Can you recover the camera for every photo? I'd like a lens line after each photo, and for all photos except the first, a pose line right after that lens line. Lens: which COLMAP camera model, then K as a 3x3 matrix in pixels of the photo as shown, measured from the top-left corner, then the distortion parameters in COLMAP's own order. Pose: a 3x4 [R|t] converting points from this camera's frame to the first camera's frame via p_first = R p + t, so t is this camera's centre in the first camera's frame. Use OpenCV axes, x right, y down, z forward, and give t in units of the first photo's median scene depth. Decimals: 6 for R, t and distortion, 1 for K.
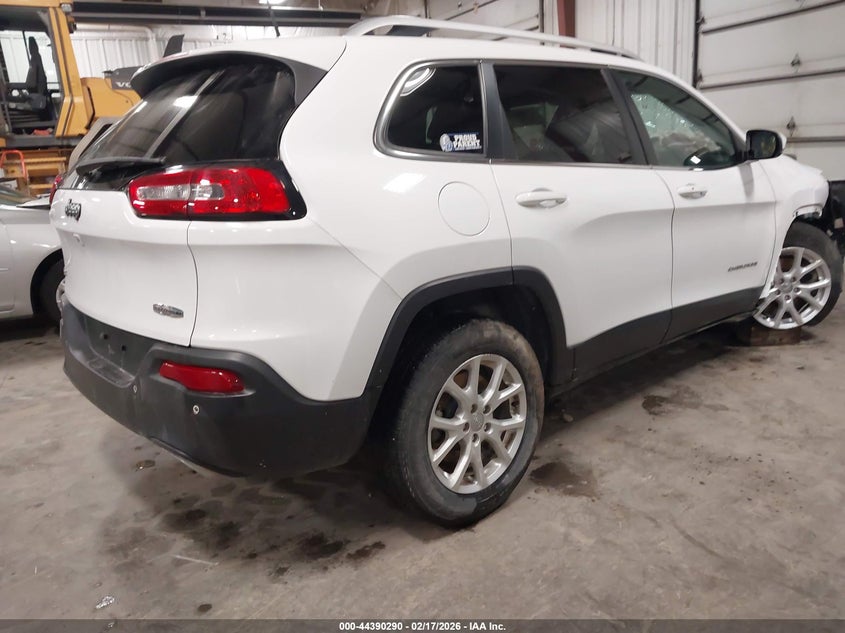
lens RADIAL K [[674.3, 0, 422.5], [0, 674.3, 316.5], [0, 0, 1]] dist [-0.003399, -0.009280]
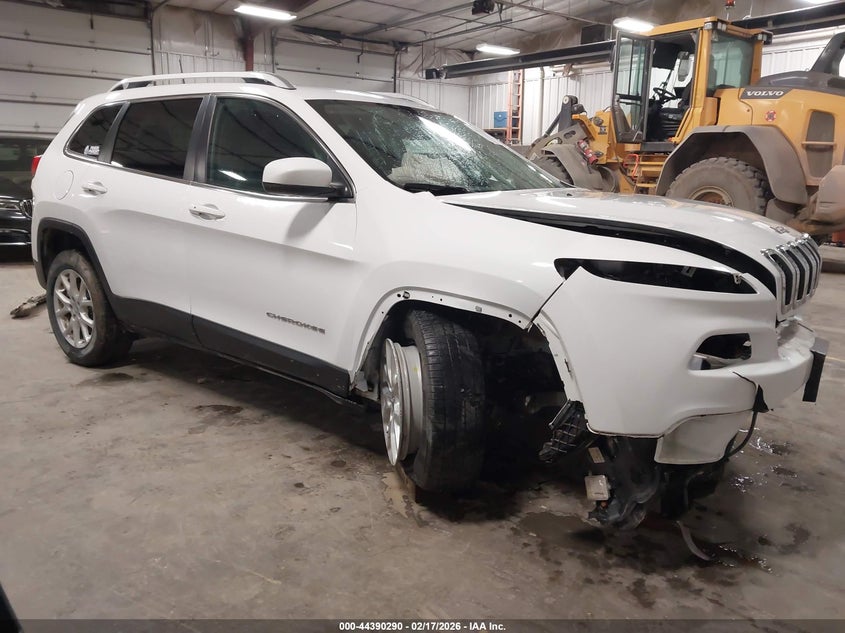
lens RADIAL K [[674.3, 0, 422.5], [0, 674.3, 316.5], [0, 0, 1]] dist [-0.003399, -0.009280]
pose [[0.184578, 0.269464, -0.945156, 1.378846], [-0.273452, 0.937787, 0.213961, -0.322124], [0.944010, 0.218962, 0.246780, 1.018852]]
